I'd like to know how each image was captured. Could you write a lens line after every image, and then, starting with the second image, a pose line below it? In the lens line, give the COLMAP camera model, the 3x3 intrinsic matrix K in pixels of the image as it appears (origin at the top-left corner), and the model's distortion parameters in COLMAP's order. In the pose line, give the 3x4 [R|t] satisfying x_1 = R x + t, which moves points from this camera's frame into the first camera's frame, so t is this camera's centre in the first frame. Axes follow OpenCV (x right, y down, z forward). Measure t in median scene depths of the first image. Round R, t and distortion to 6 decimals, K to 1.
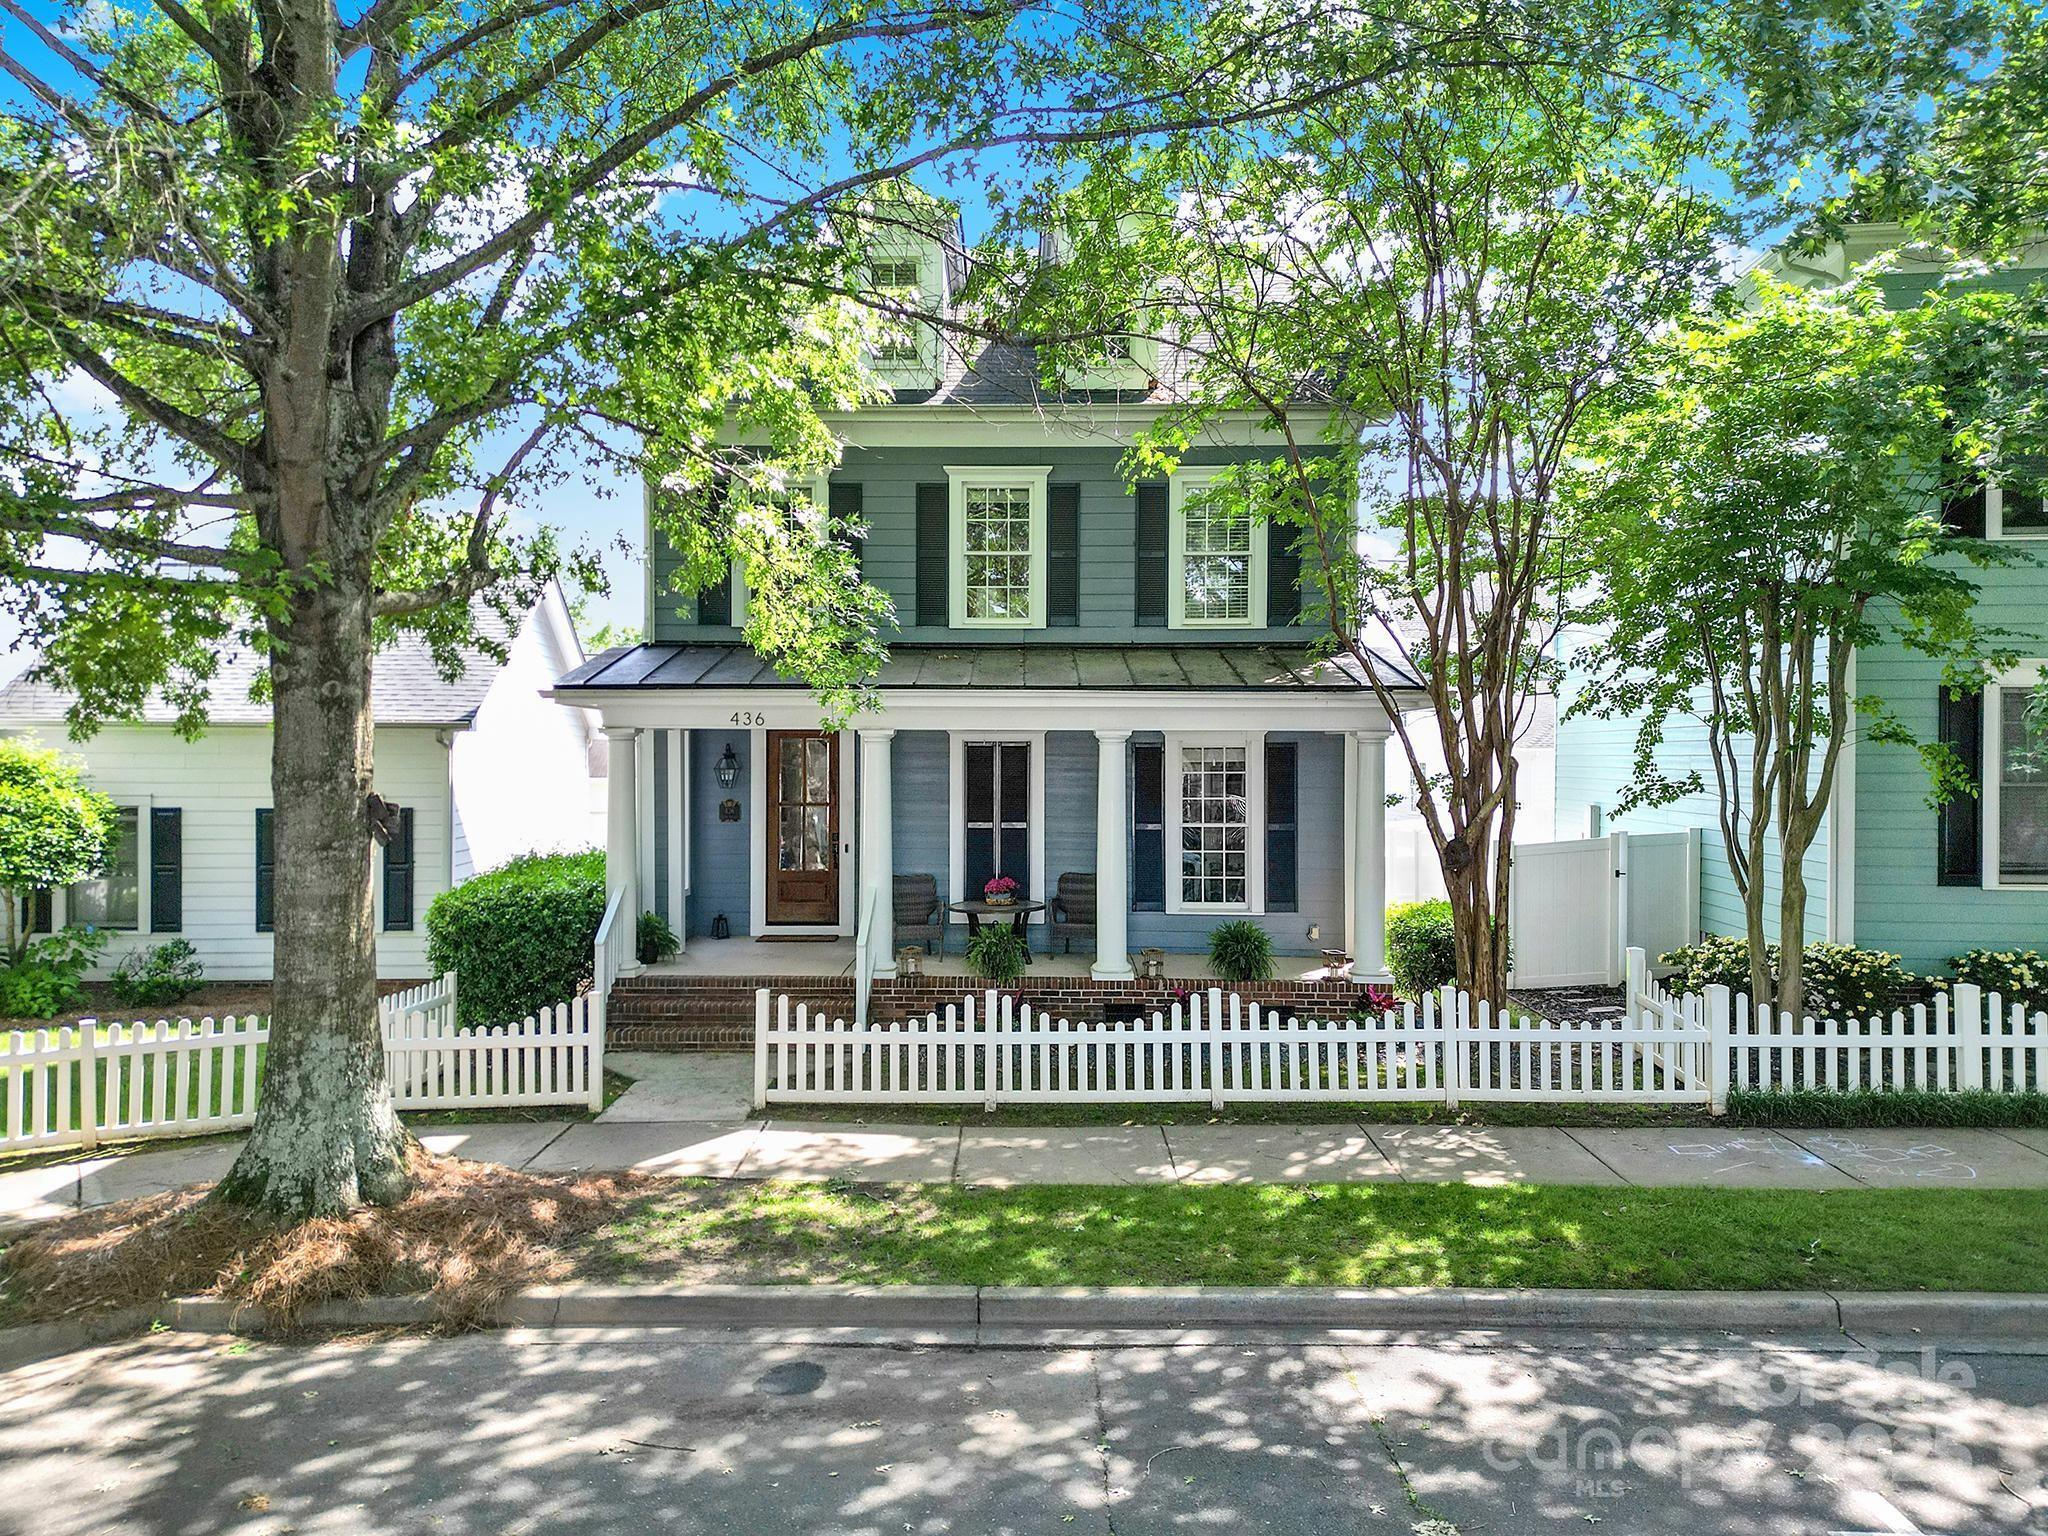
lens RADIAL K [[1459.4, 0, 1031.6], [0, 1459.4, 767.3], [0, 0, 1]] dist [0.069717, -0.065905]
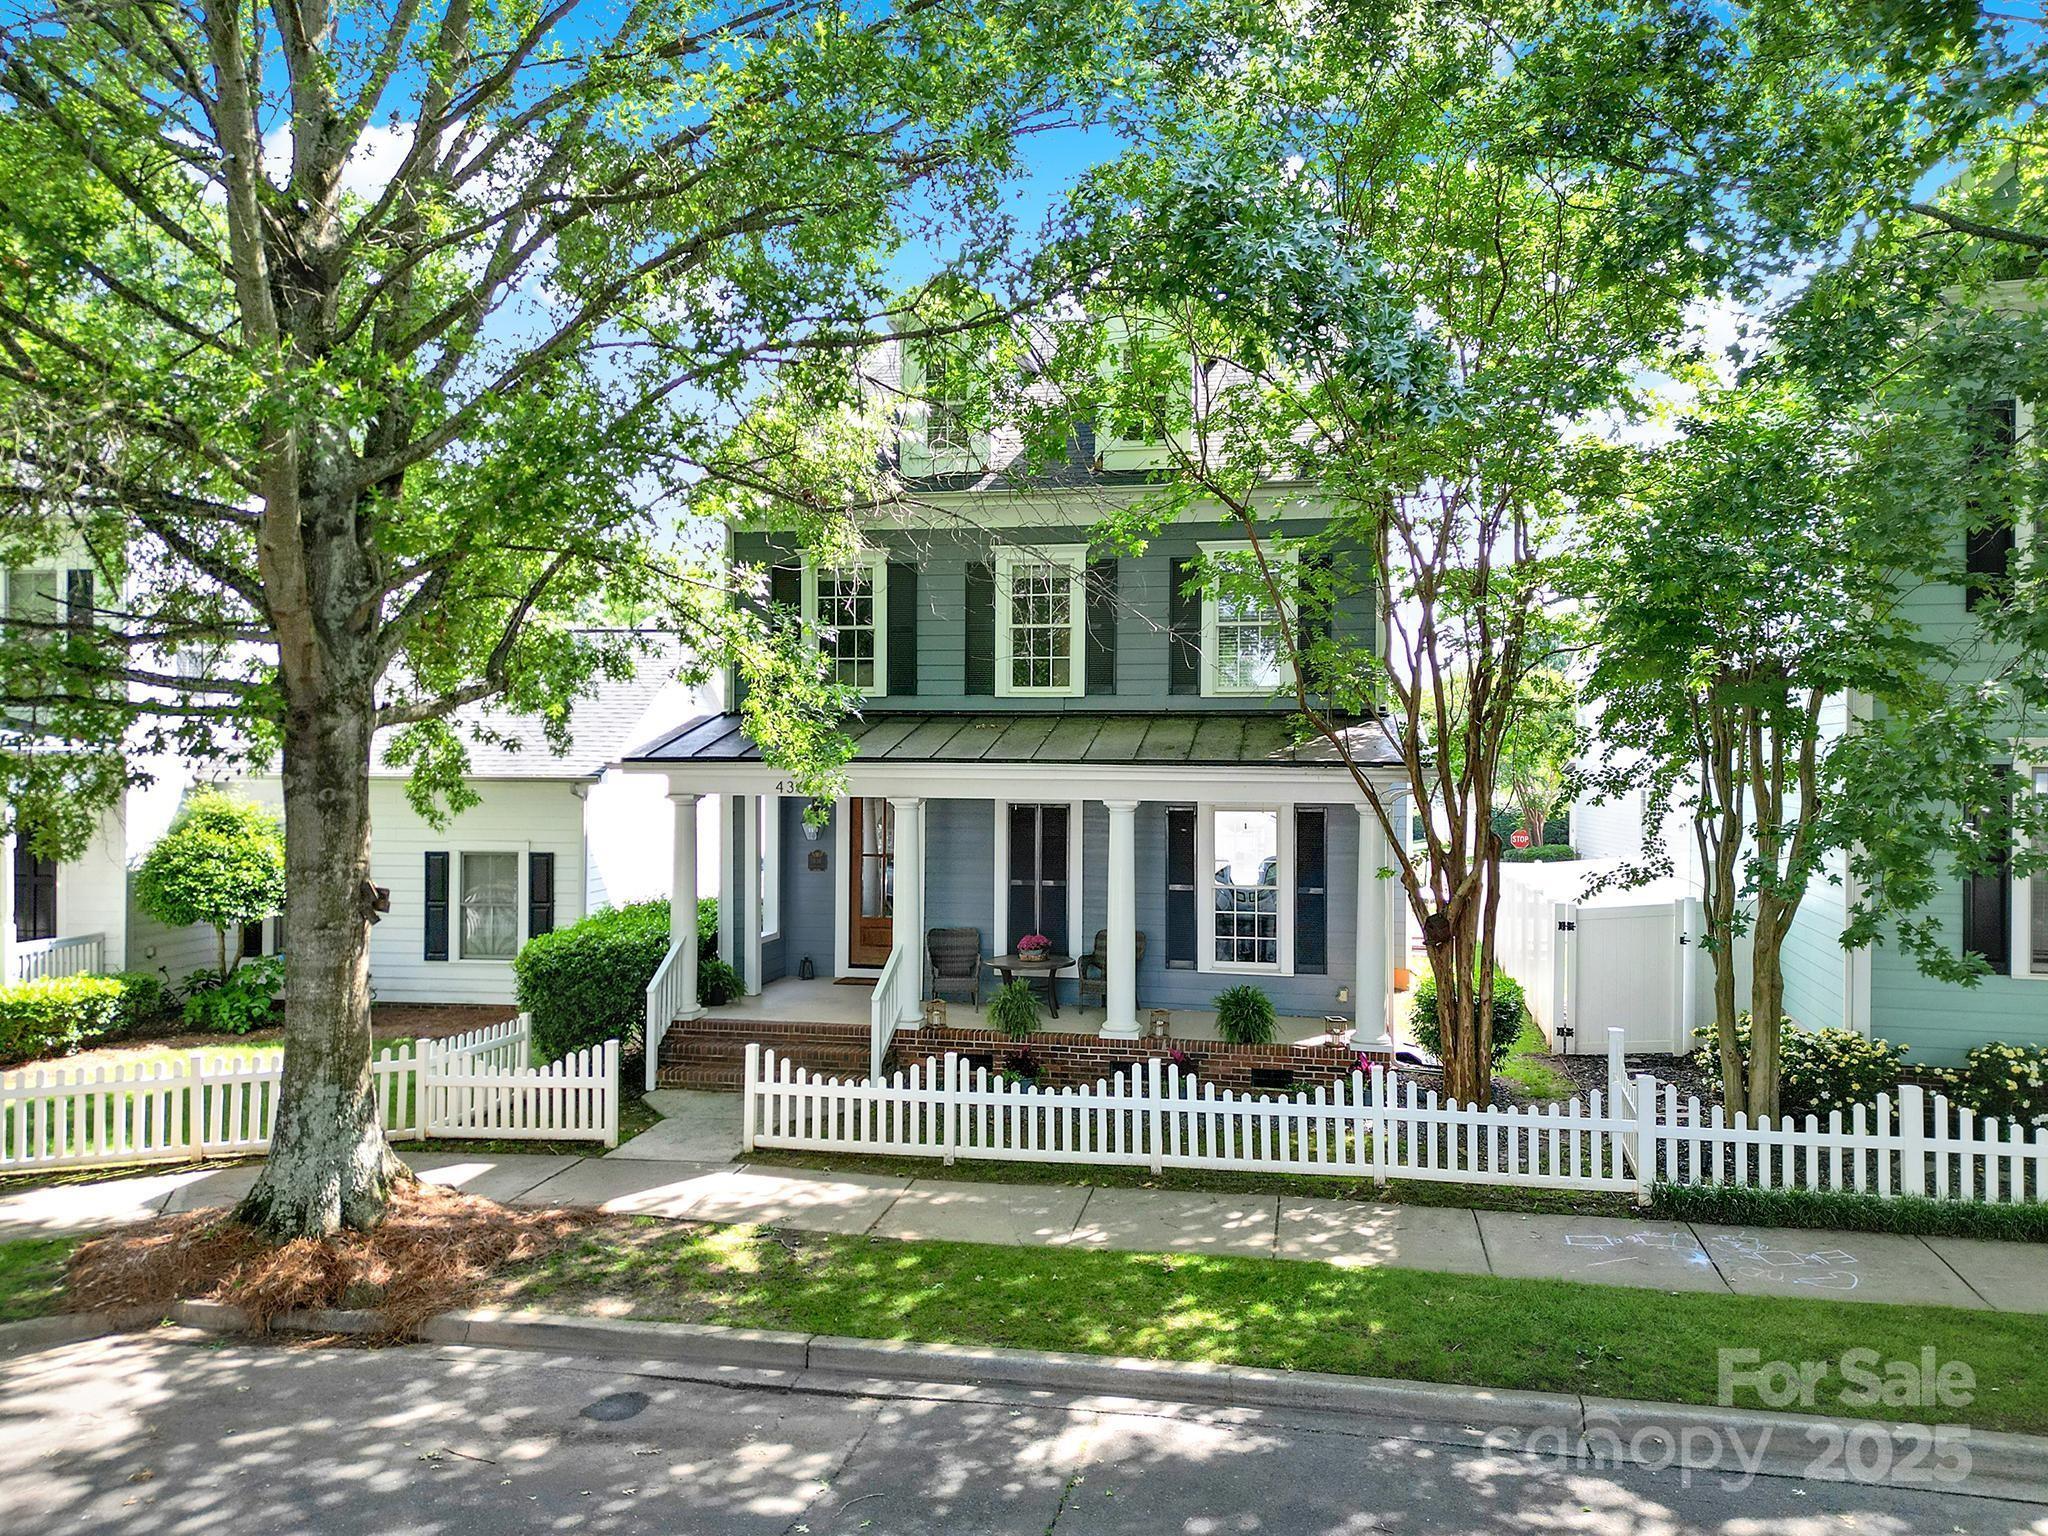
lens RADIAL K [[1480.1, 0, 1069.1], [0, 1480.1, 762.9], [0, 0, 1]] dist [0.061688, -0.046634]
pose [[0.985068, 0.004469, -0.172105, 0.247074], [-0.005253, 0.999978, -0.004097, -0.058700], [0.172083, 0.004940, 0.985070, -0.071773]]
